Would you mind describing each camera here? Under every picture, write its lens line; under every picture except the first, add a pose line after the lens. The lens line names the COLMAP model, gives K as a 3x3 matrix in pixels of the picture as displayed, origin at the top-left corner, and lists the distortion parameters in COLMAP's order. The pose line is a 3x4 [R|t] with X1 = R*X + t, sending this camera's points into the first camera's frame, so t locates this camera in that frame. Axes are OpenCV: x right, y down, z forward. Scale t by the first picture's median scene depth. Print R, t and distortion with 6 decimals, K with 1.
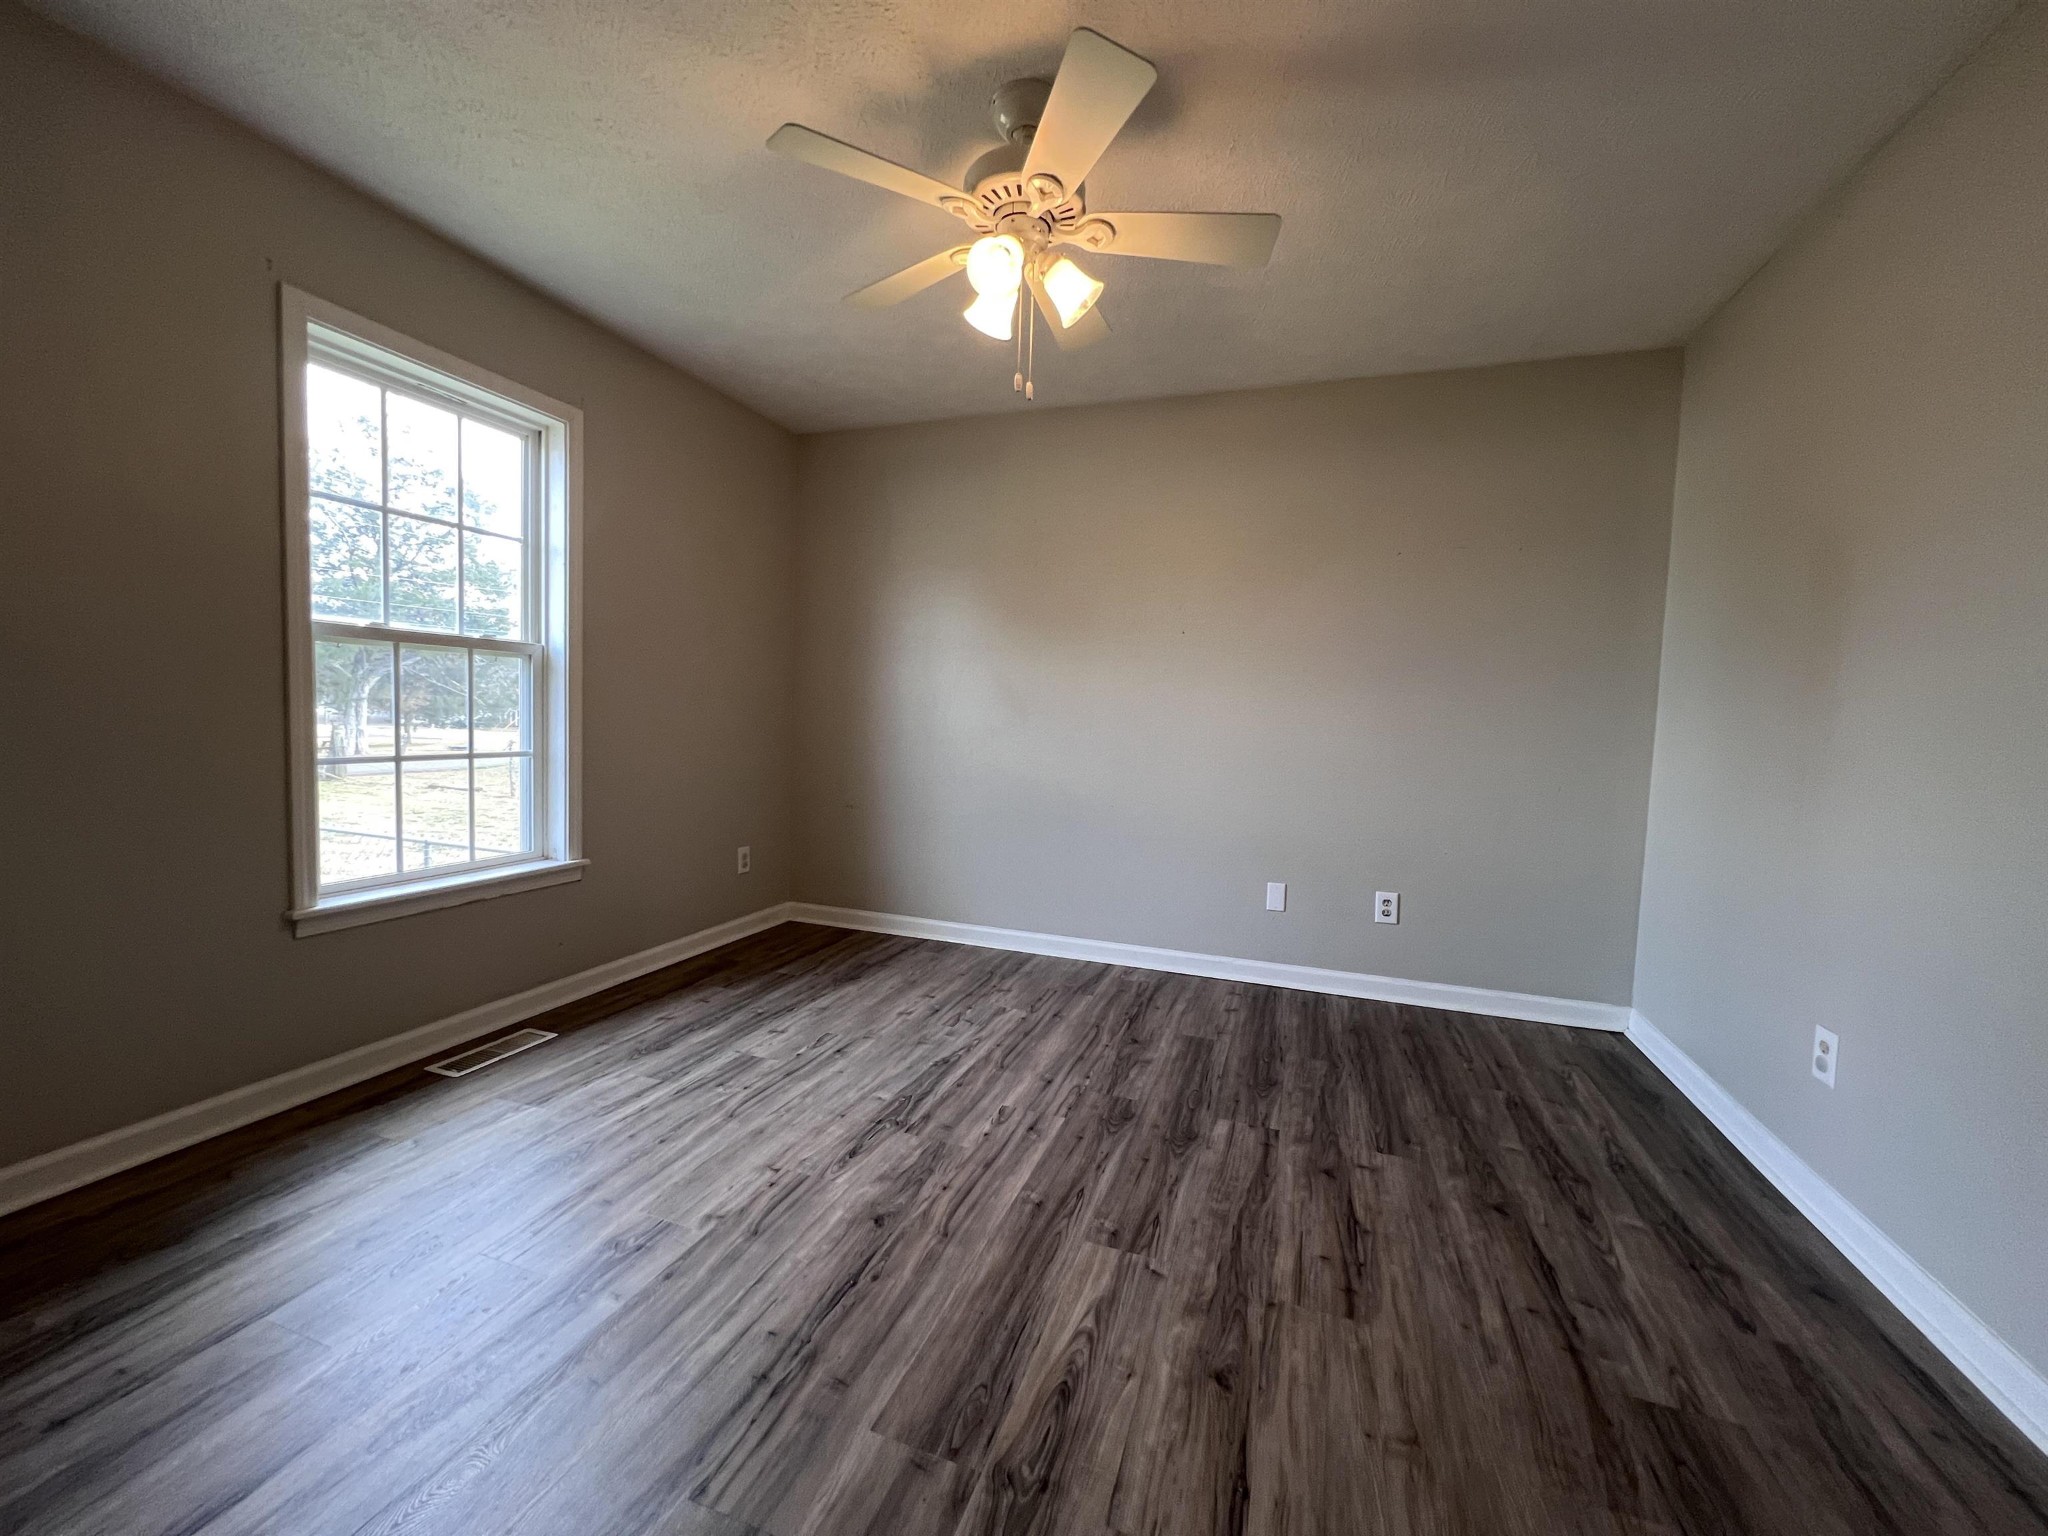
lens RADIAL K [[821.7, 0, 1019.2], [0, 821.7, 768.6], [0, 0, 1]] dist [-0.000812, 0.000167]
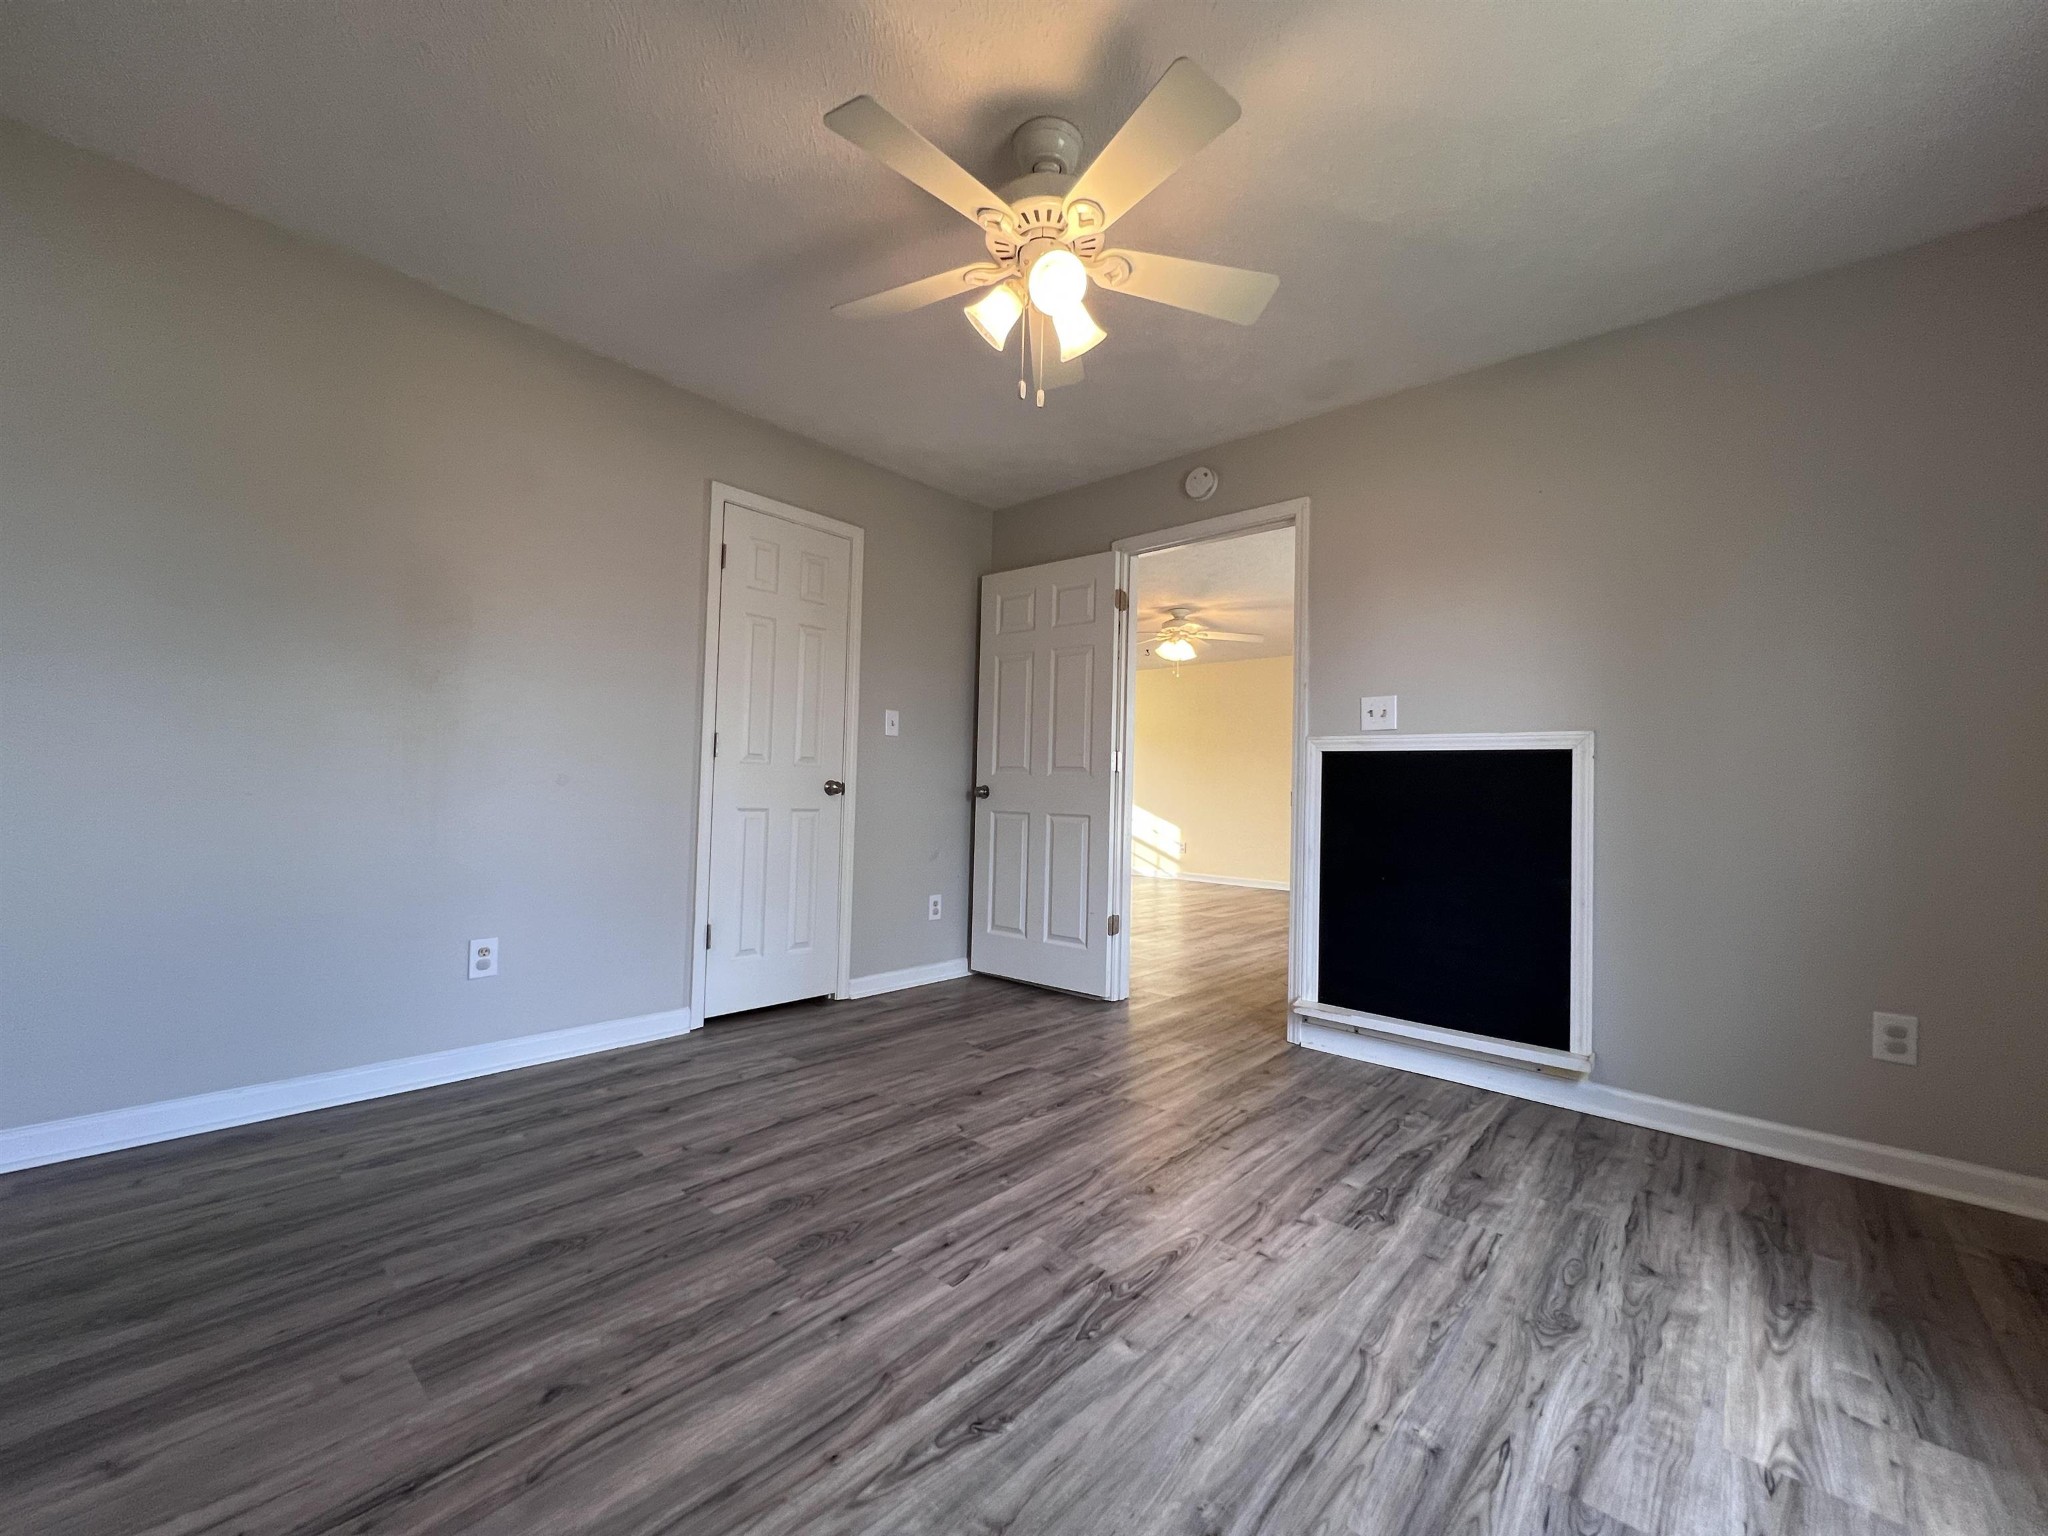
lens RADIAL K [[821.7, 0, 1022.3], [0, 821.7, 755.6], [0, 0, 1]] dist [-0.000812, 0.000167]
pose [[-0.926528, -0.038812, 0.374218, -0.341467], [-0.031294, 0.999168, 0.026149, -0.053457], [-0.374921, 0.012517, -0.926972, 1.764350]]
